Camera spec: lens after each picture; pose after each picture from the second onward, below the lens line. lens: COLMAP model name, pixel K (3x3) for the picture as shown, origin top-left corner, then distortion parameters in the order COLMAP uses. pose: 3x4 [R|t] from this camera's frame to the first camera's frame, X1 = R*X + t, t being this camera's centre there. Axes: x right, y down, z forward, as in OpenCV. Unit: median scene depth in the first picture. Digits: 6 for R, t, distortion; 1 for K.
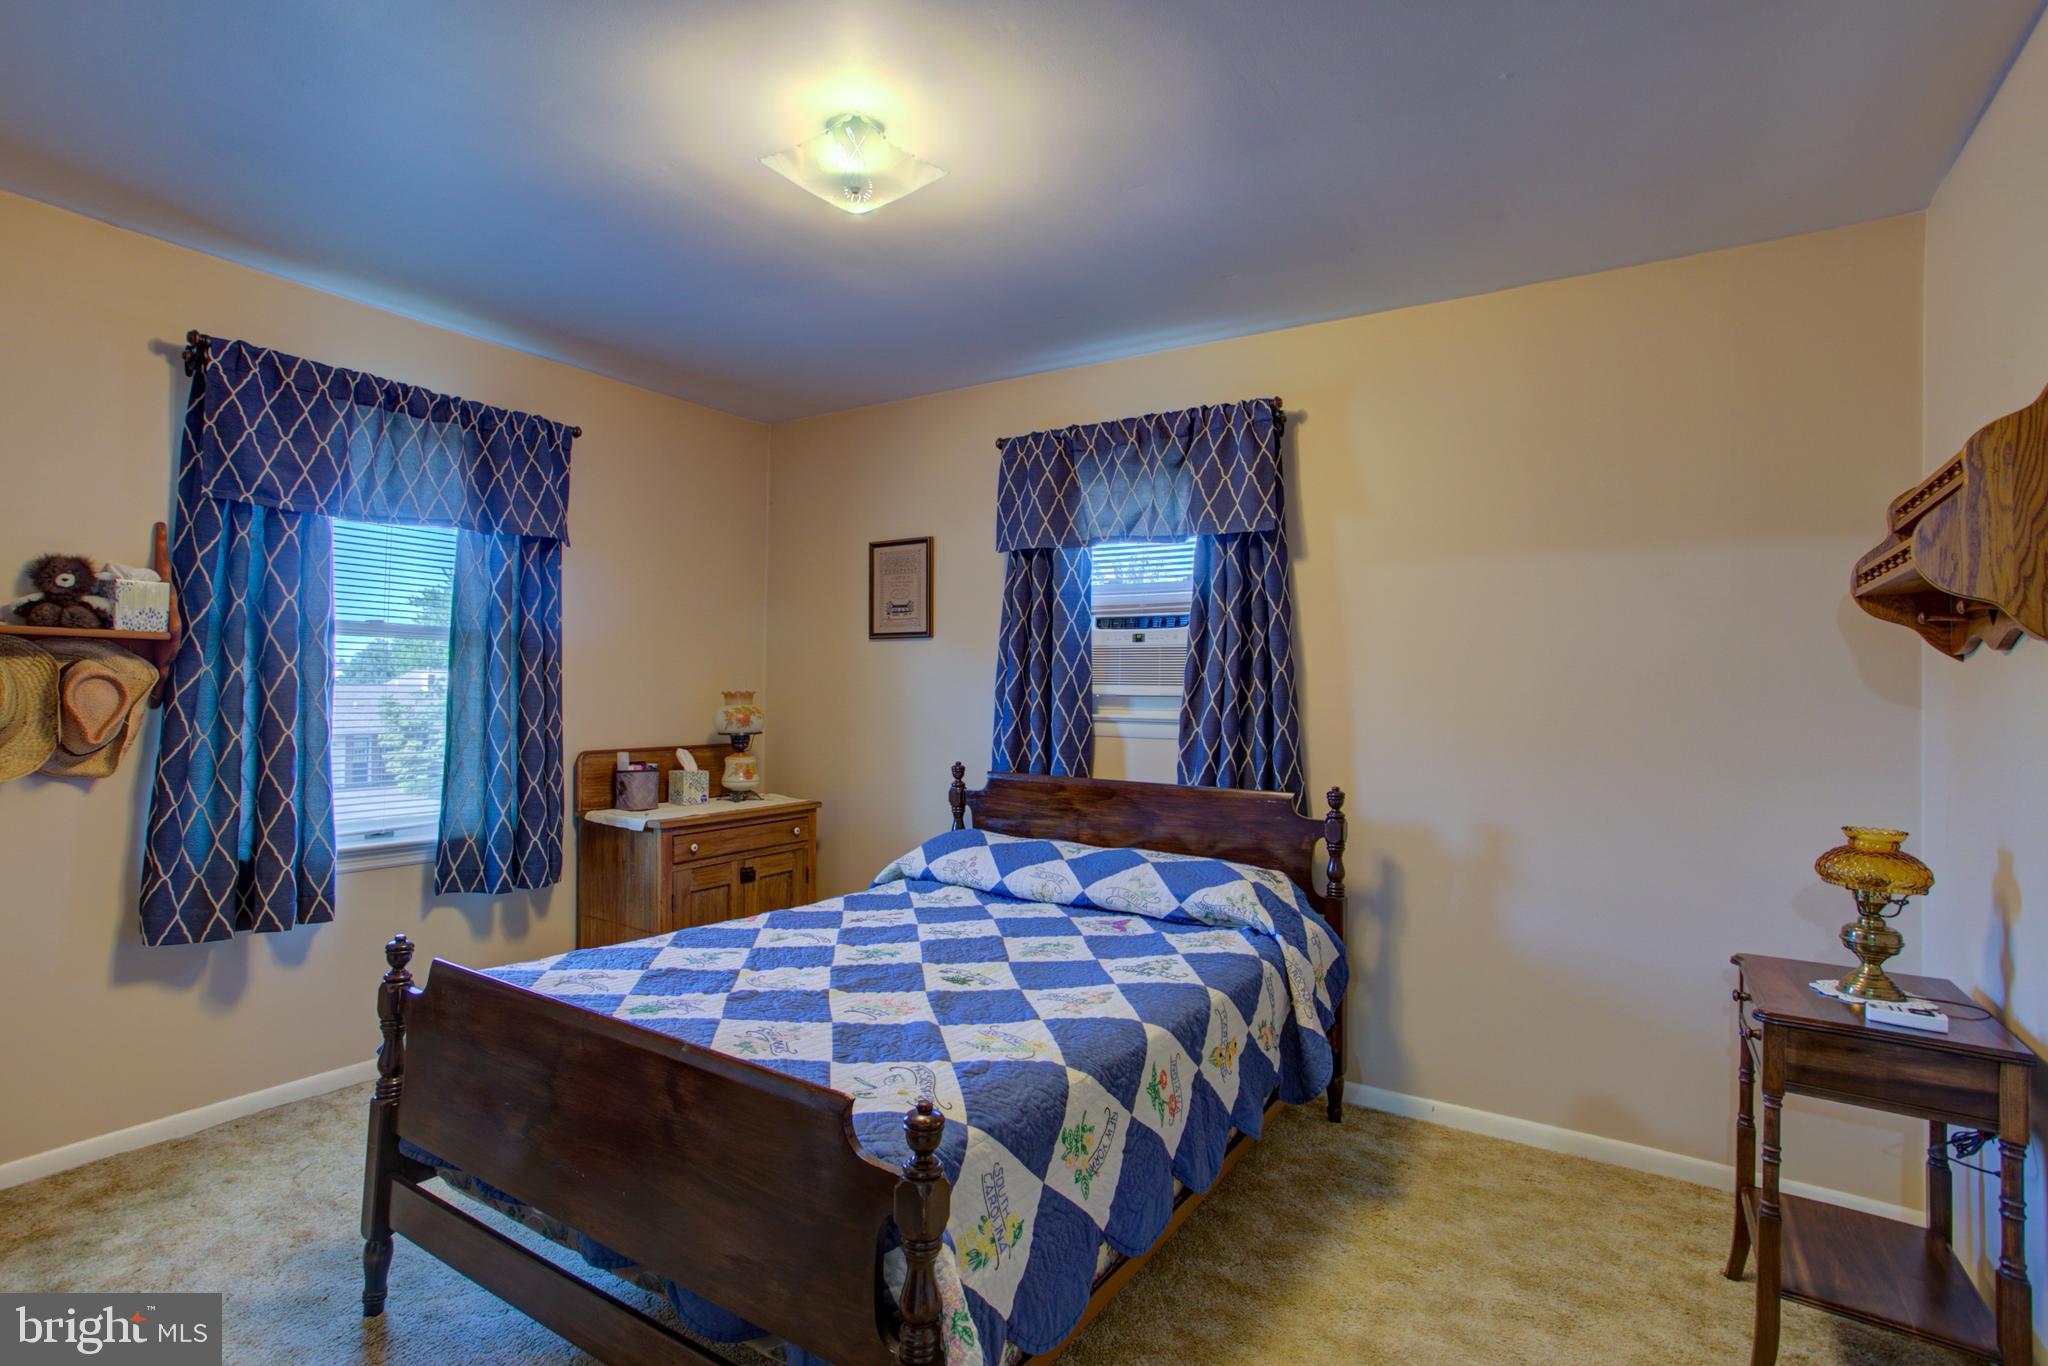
lens RADIAL K [[986.3, 0, 1001.3], [0, 986.3, 686.7], [0, 0, 1]] dist [-0.065959, 0.034831]
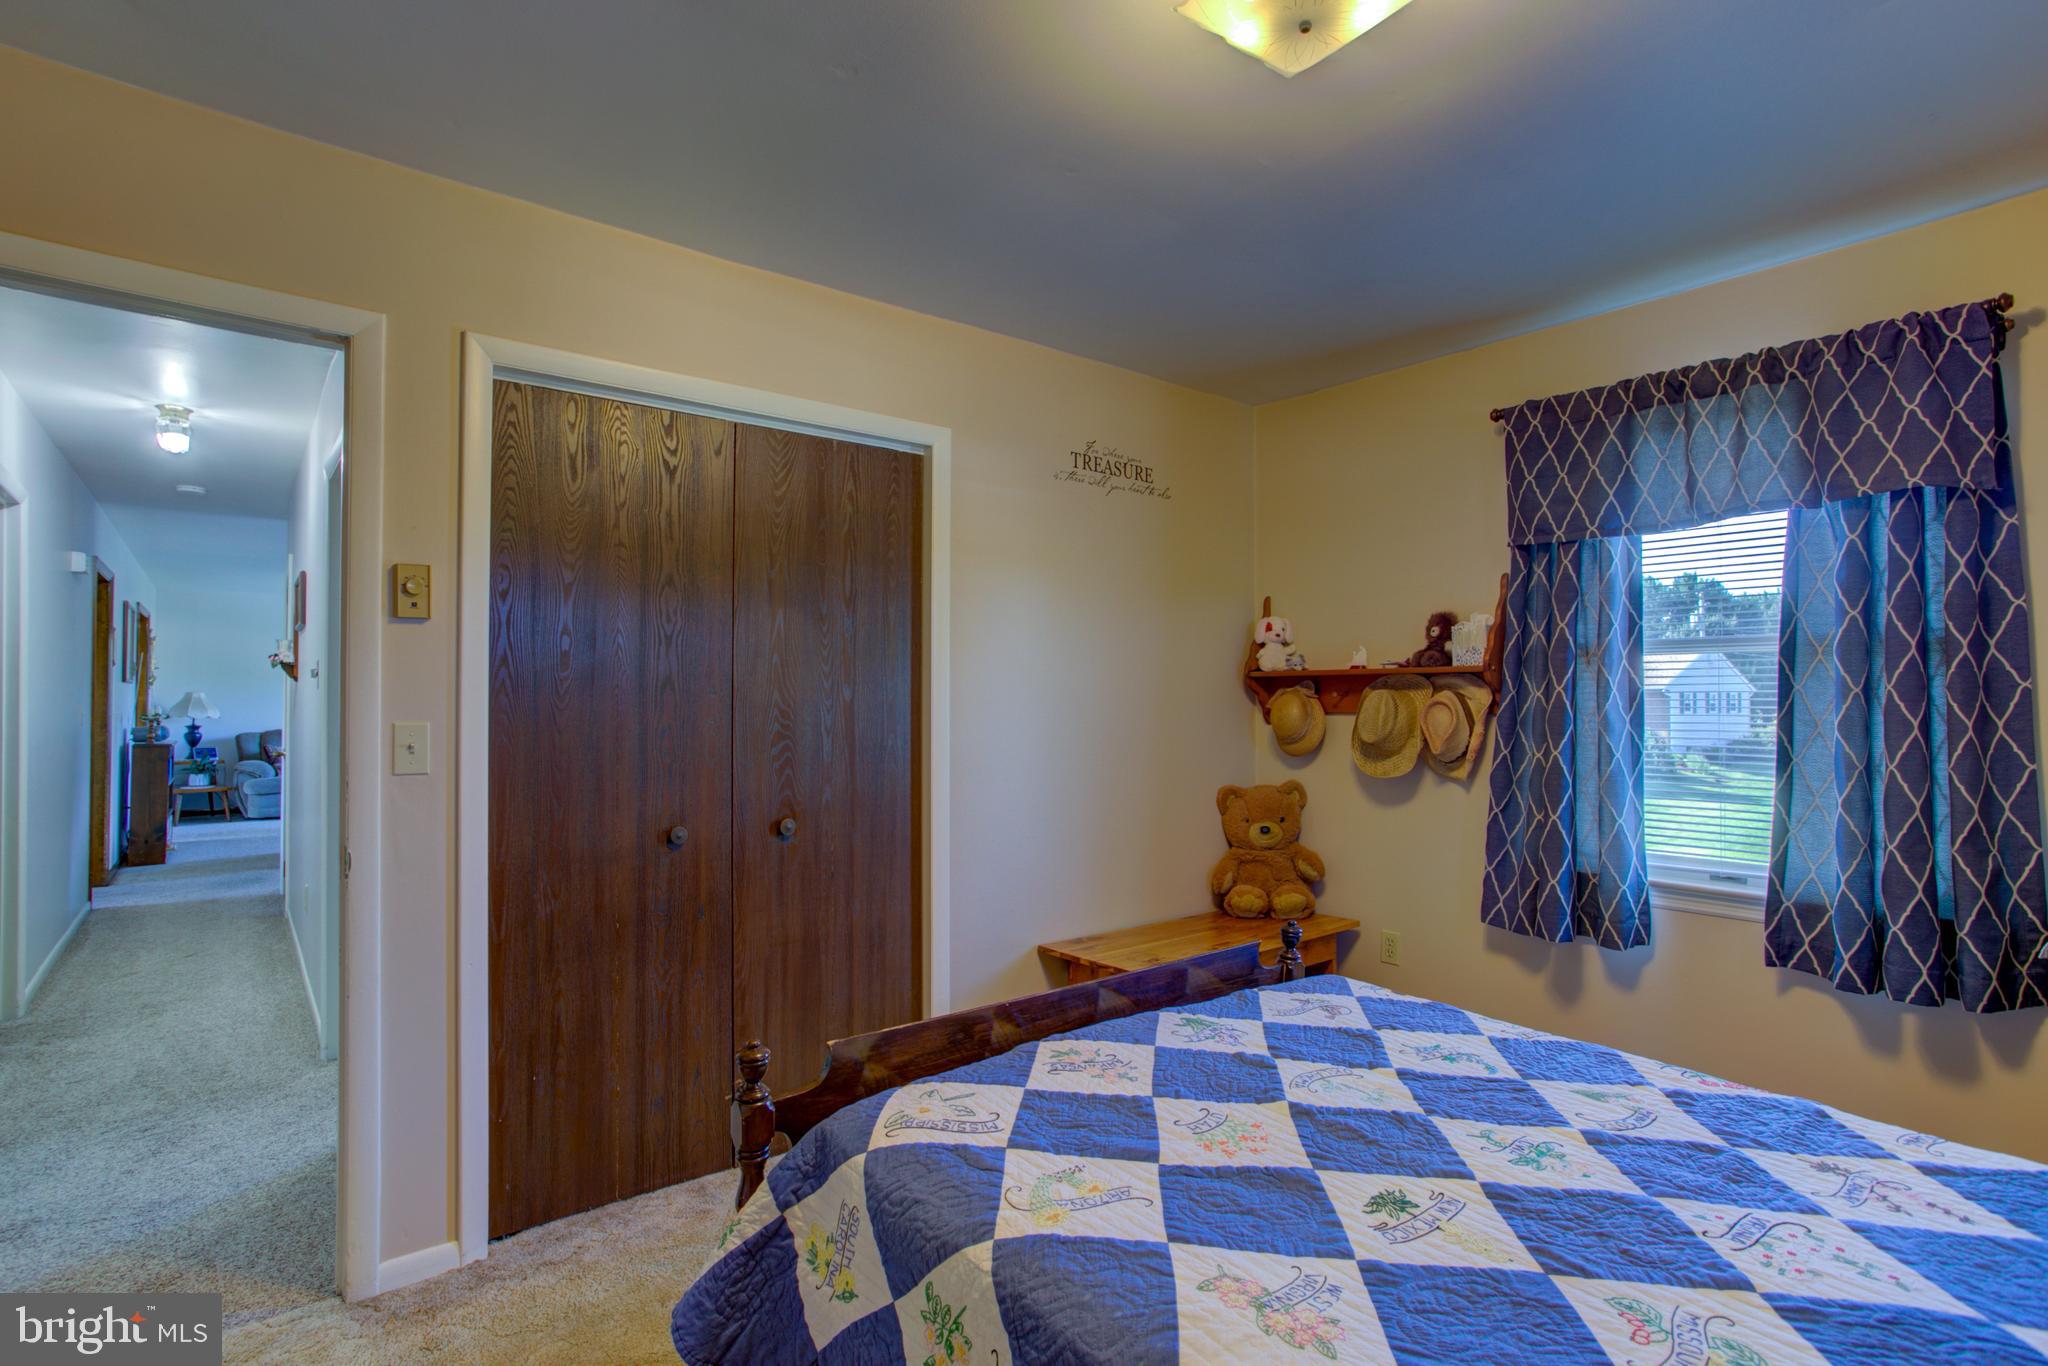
lens RADIAL K [[986.3, 0, 1001.3], [0, 986.3, 686.7], [0, 0, 1]] dist [-0.065959, 0.034831]
pose [[-0.313596, -0.027865, -0.949148, 0.449627], [0.000205, 0.999567, -0.029413, 0.005865], [0.949556, -0.009418, -0.313455, 0.743842]]
